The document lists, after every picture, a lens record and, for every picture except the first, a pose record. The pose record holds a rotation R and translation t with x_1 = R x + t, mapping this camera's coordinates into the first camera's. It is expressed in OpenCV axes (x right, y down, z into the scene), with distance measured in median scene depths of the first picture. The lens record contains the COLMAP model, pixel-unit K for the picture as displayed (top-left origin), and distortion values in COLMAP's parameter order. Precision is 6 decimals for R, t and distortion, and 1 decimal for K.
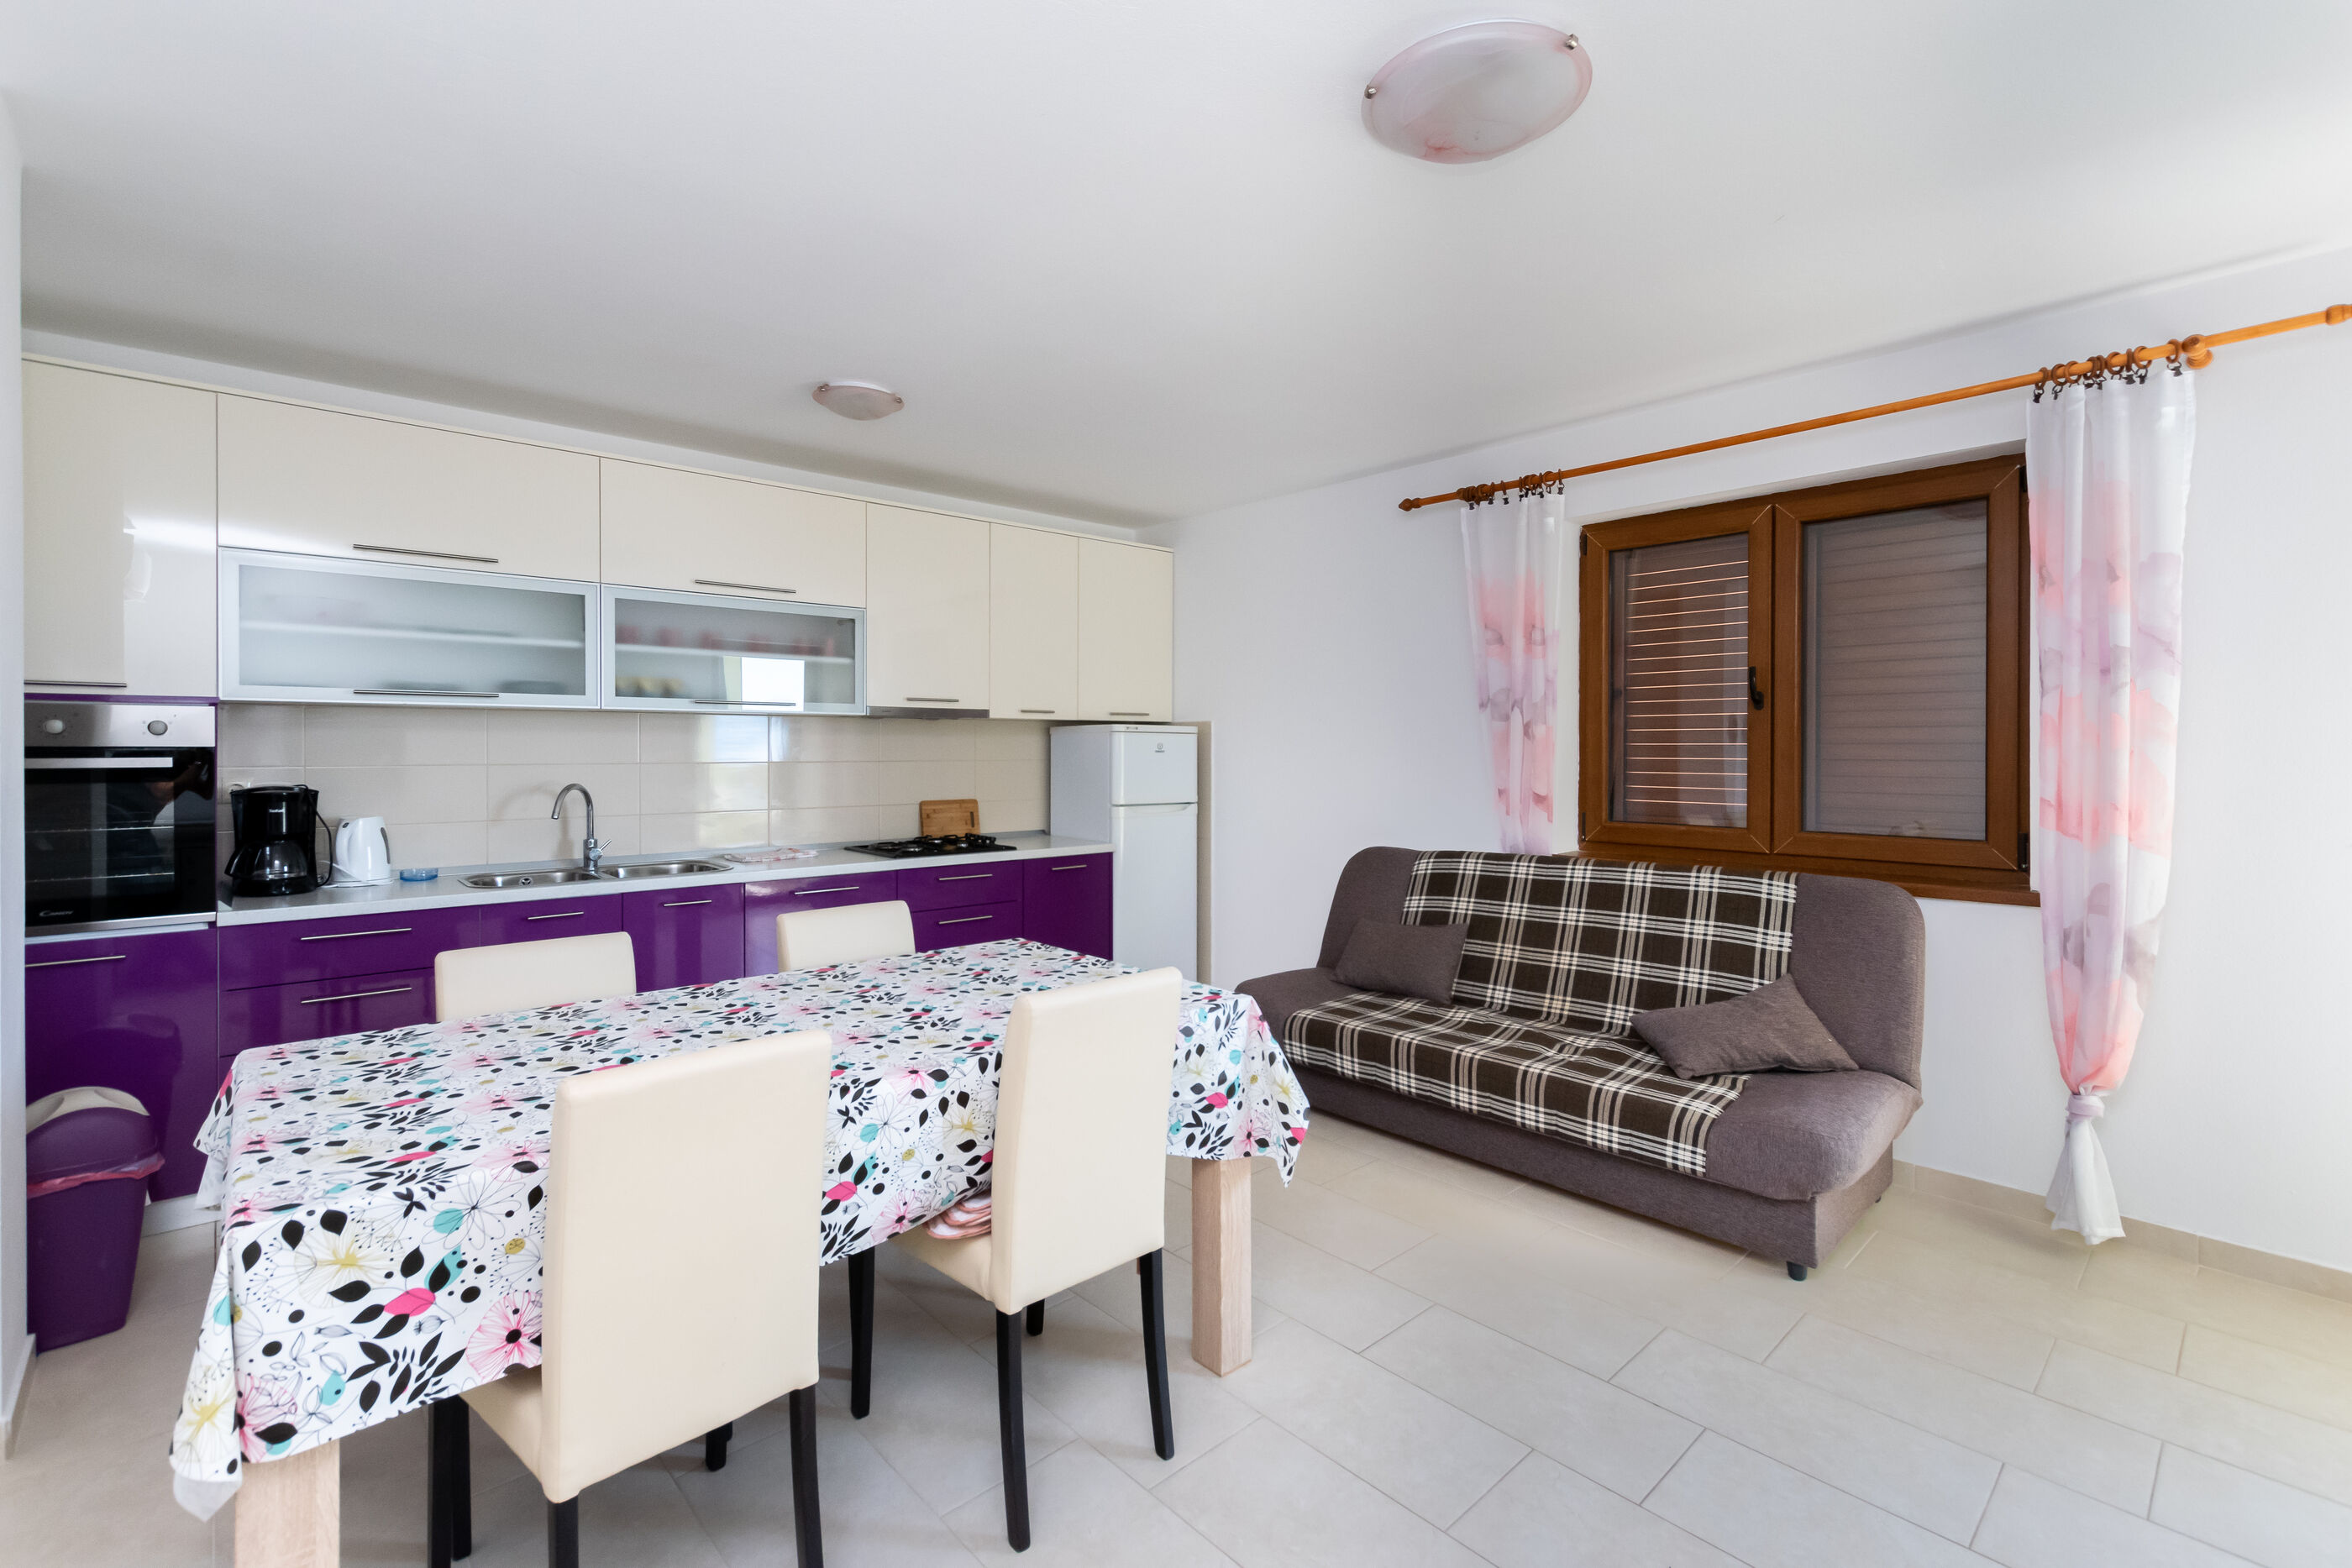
lens RADIAL K [[1045.6, 0, 1183.4], [0, 1045.6, 752.9], [0, 0, 1]] dist [0.004605, 0.000793]
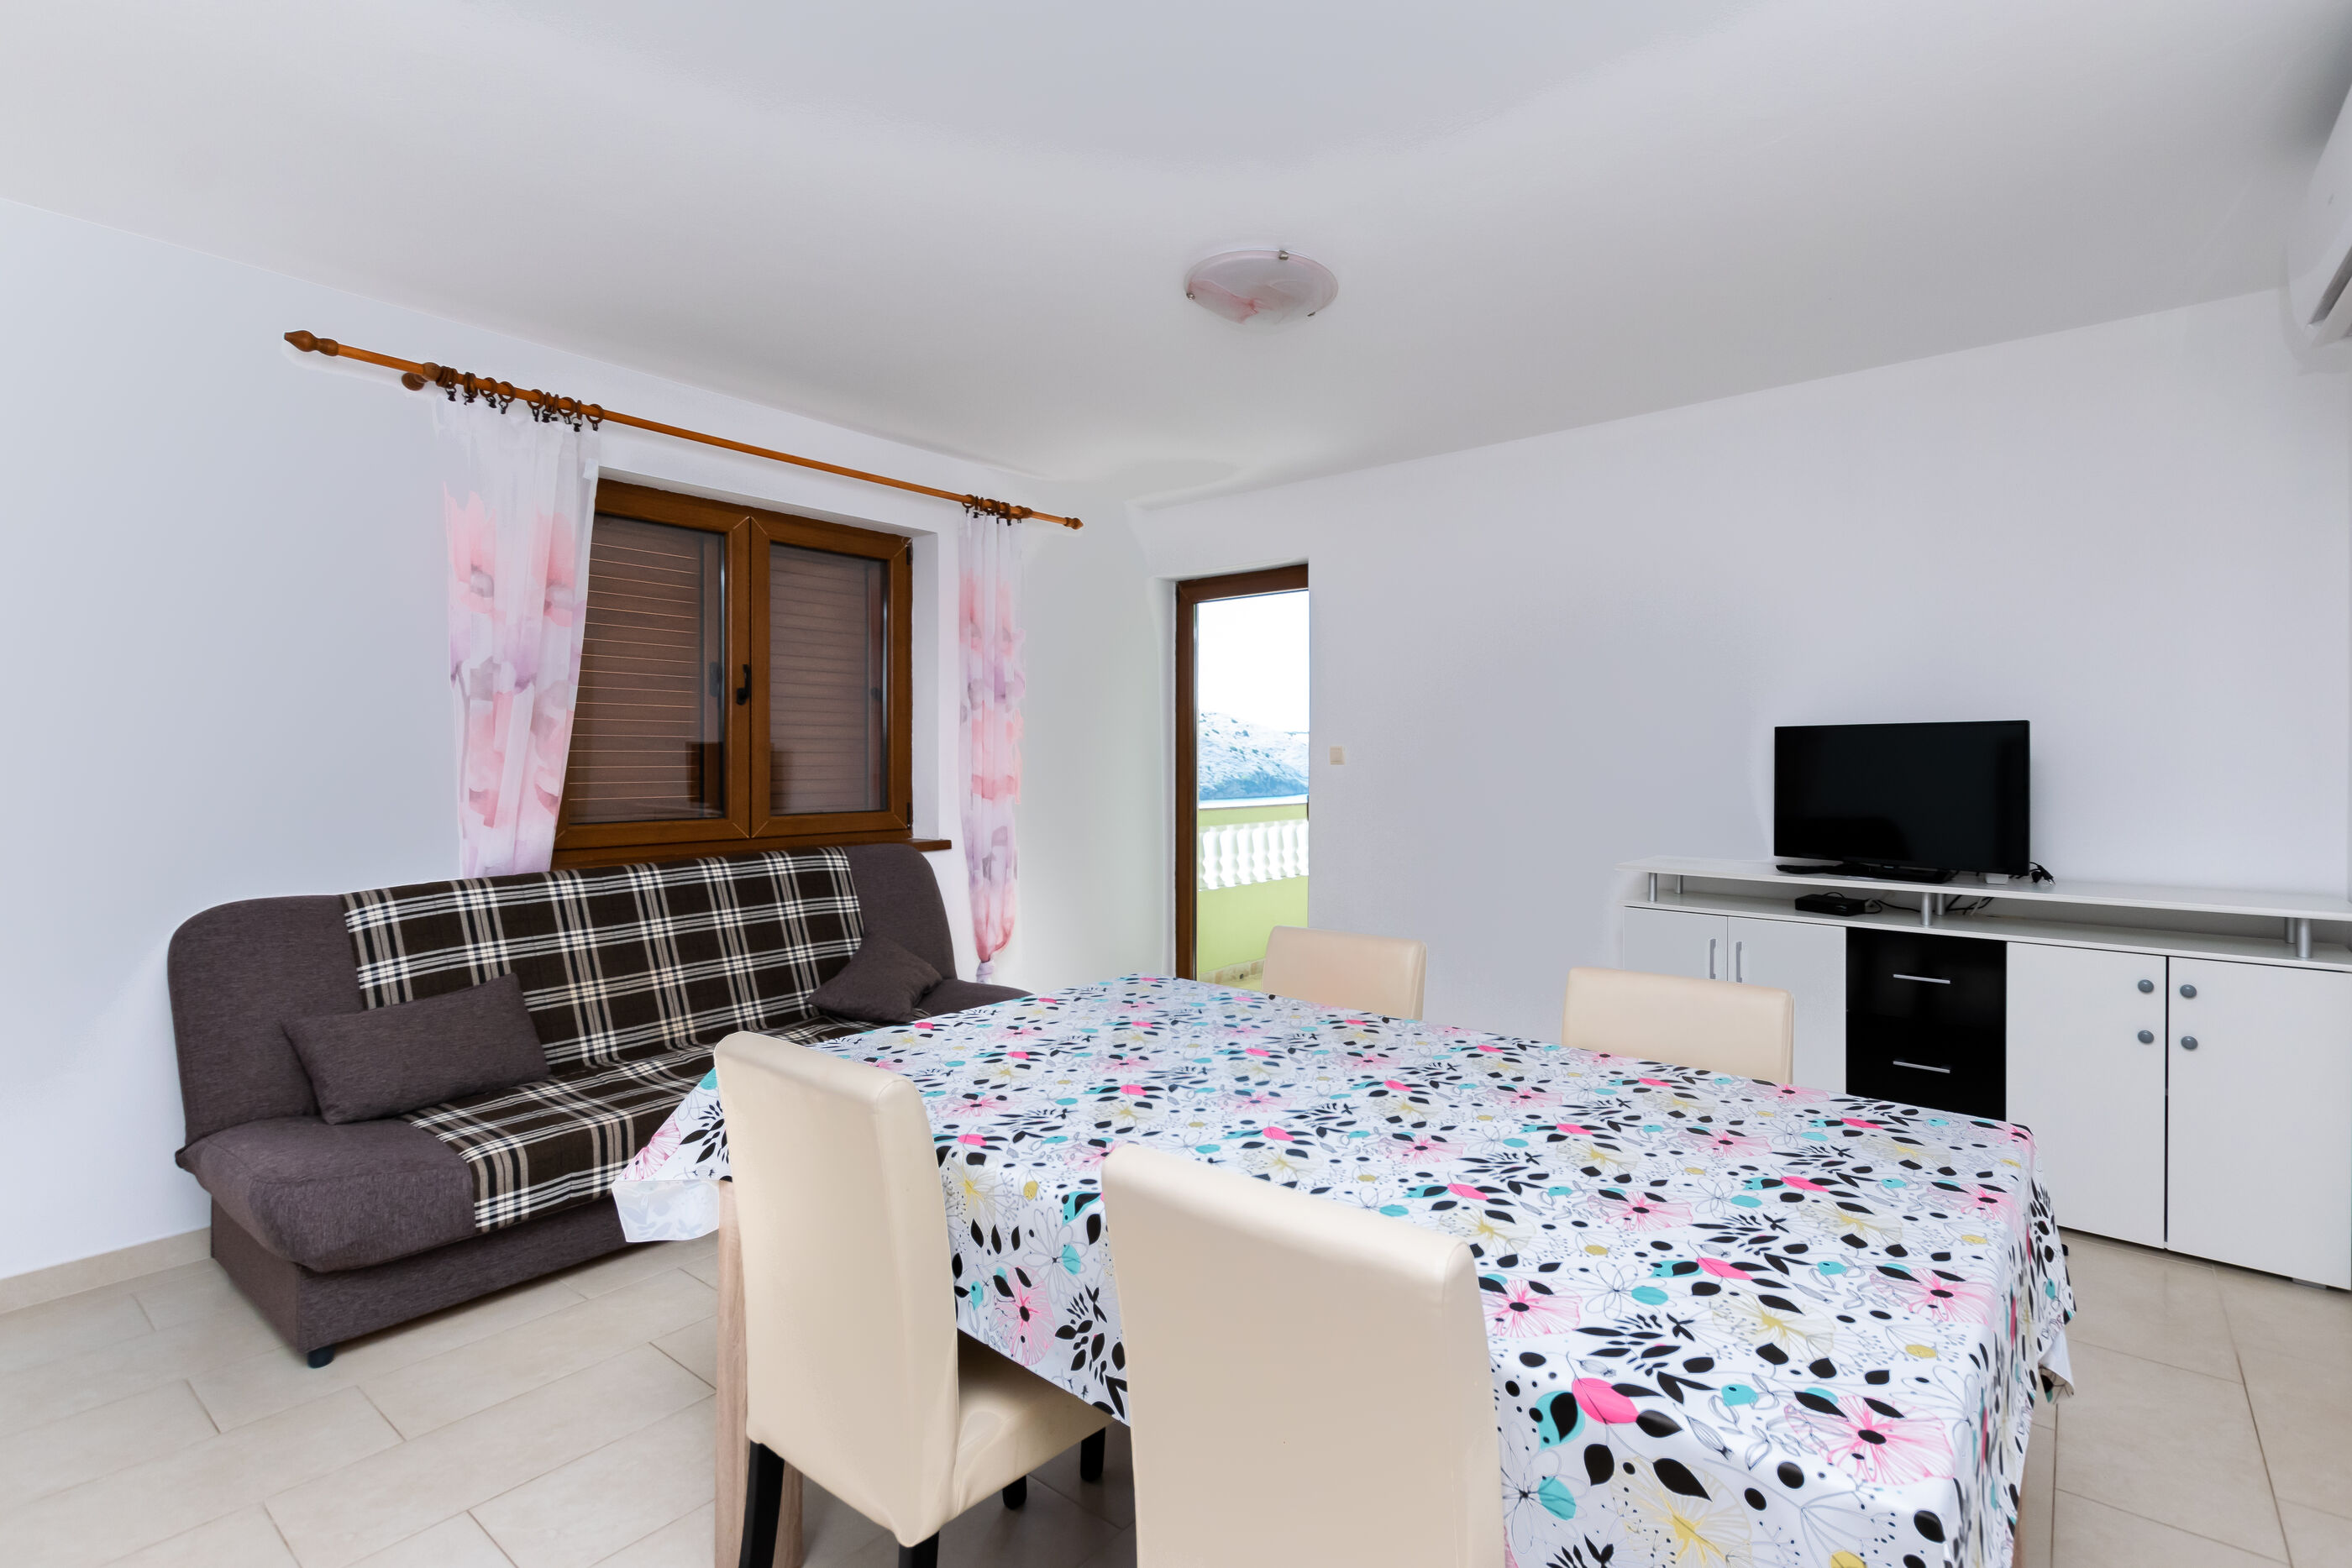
lens RADIAL K [[1057.1, 0, 1289.5], [0, 1057.1, 754.2], [0, 0, 1]] dist [0.010546, -0.000361]
pose [[-0.189082, 0.000525, 0.981961, -0.638666], [0.000693, 1.000000, -0.000401, 0.010370], [-0.981961, 0.000605, -0.189082, 0.677412]]
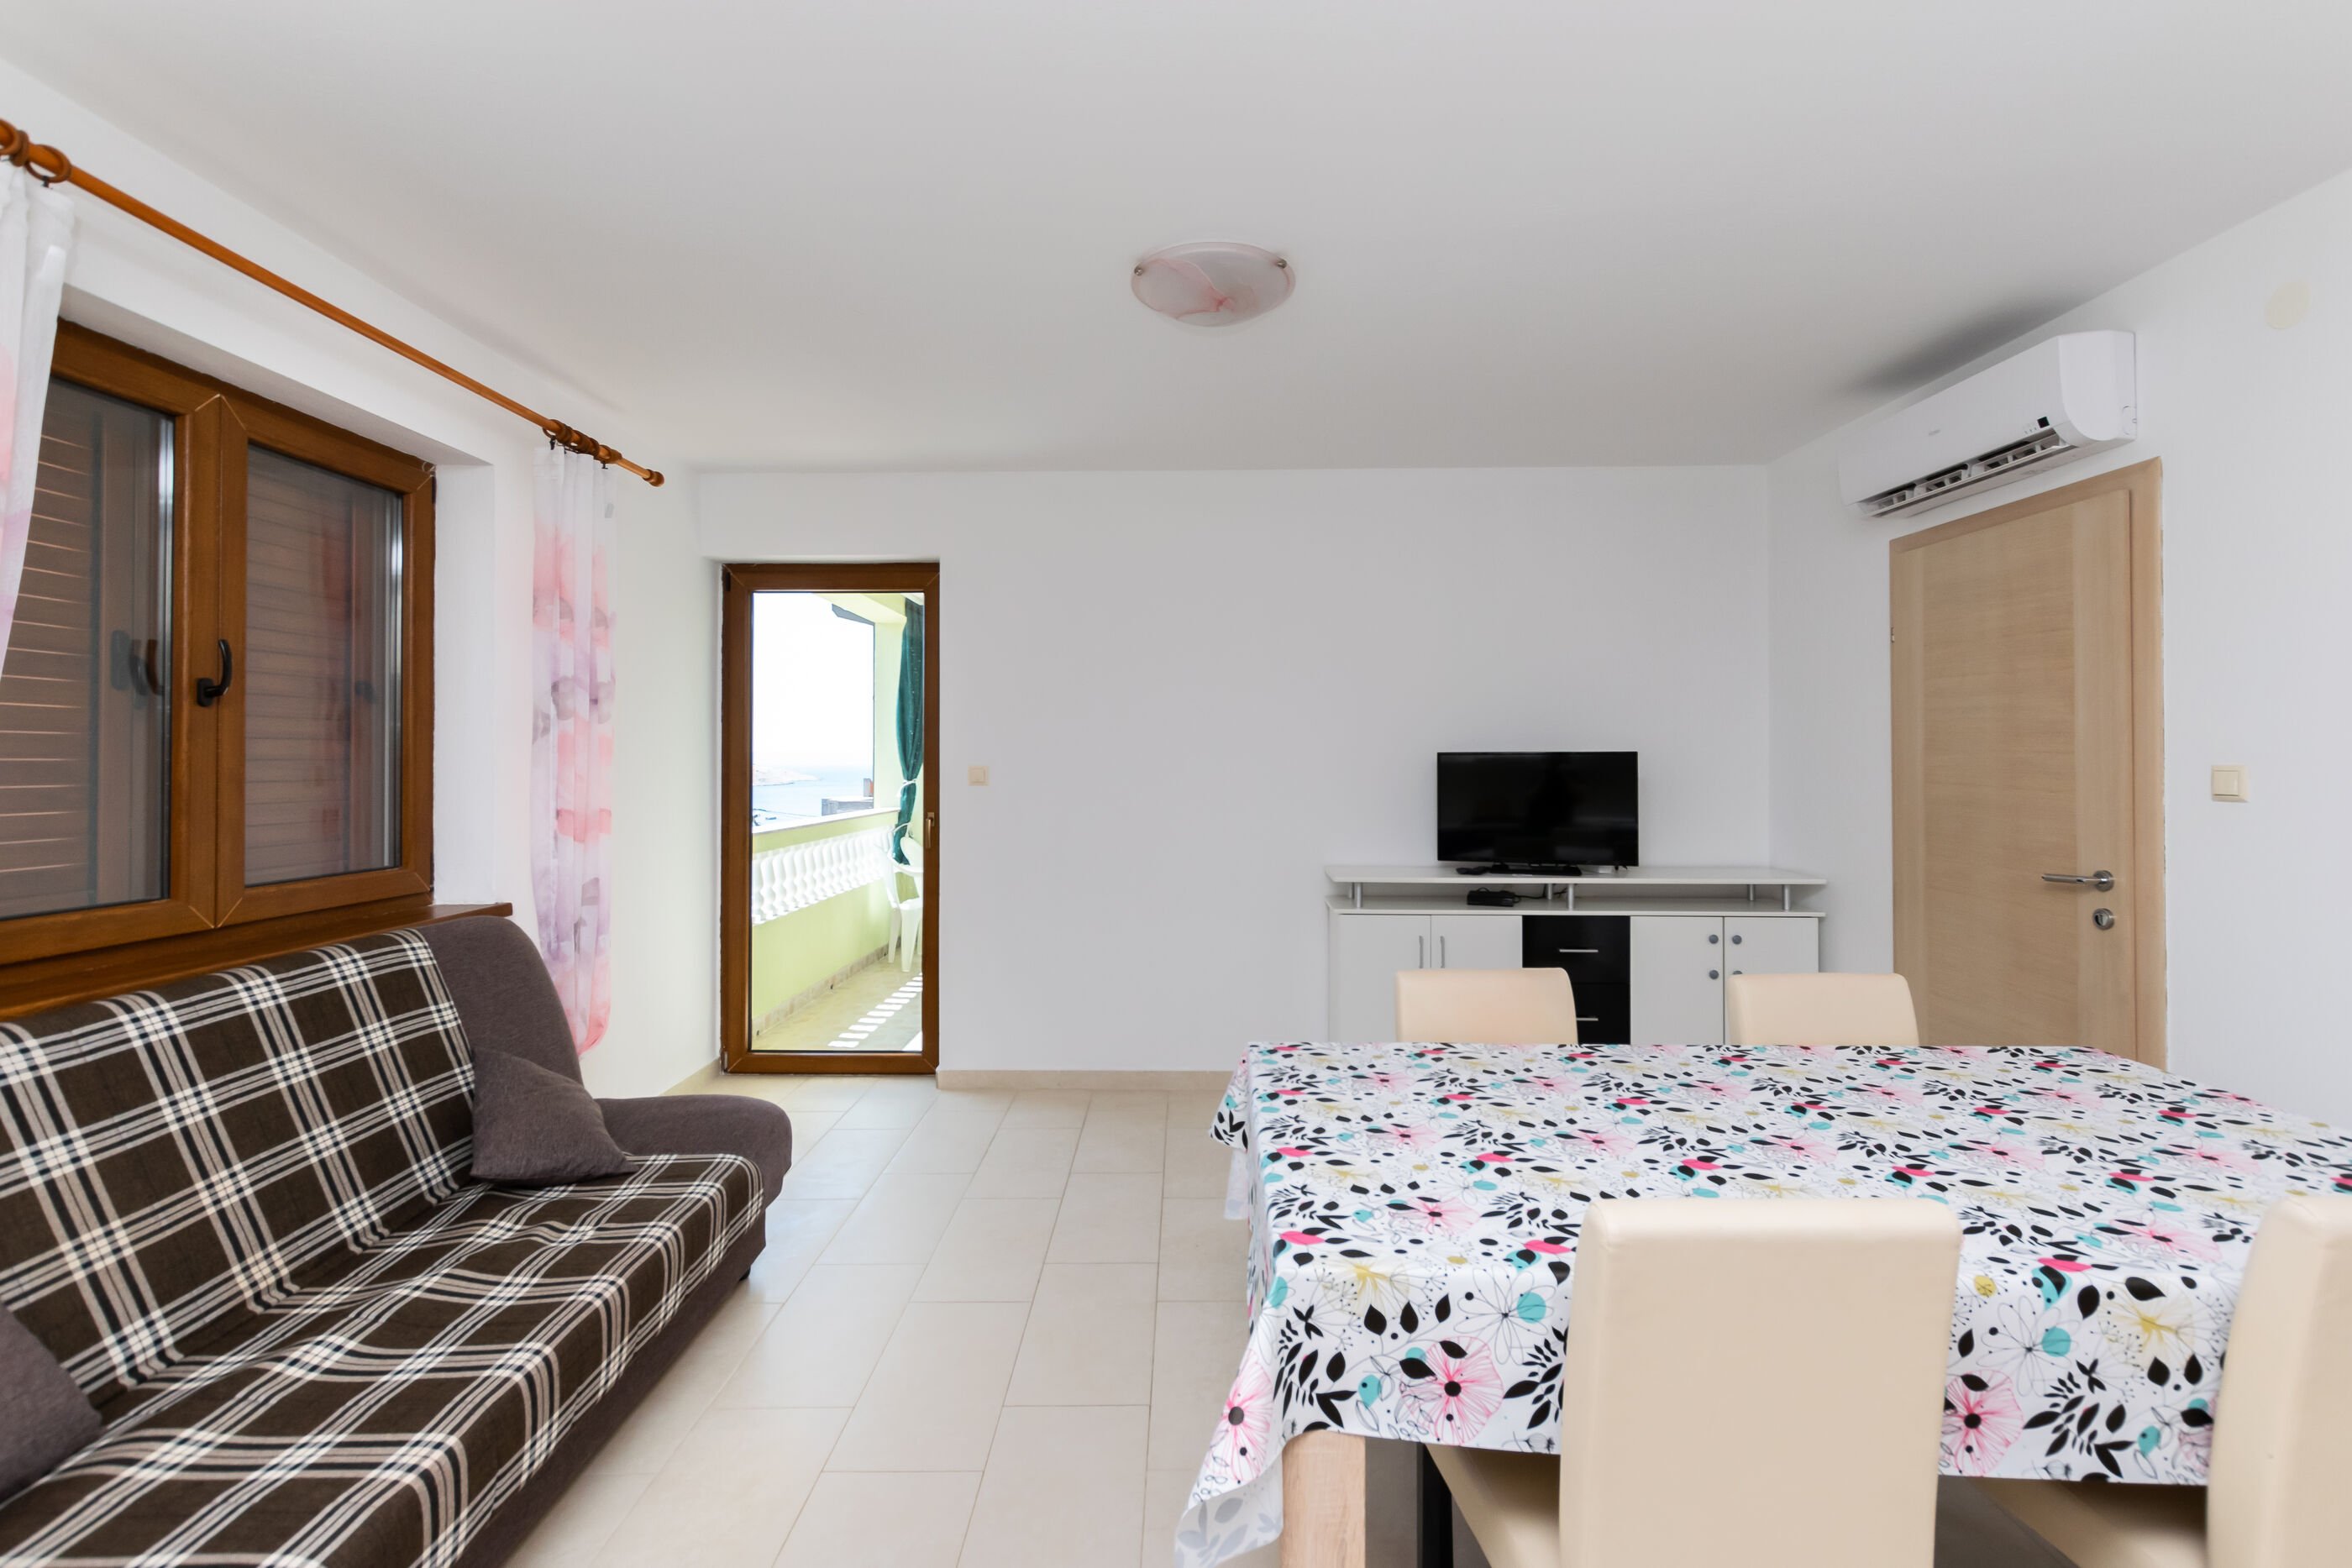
lens RADIAL K [[1032.1, 0, 1183.7], [0, 1032.1, 747.5], [0, 0, 1]] dist [0.001577, -0.000820]
pose [[-0.731701, 0.007357, 0.681586, -0.326039], [0.000358, 0.999946, -0.010409, -0.009739], [-0.681626, -0.007373, -0.731664, 1.089417]]
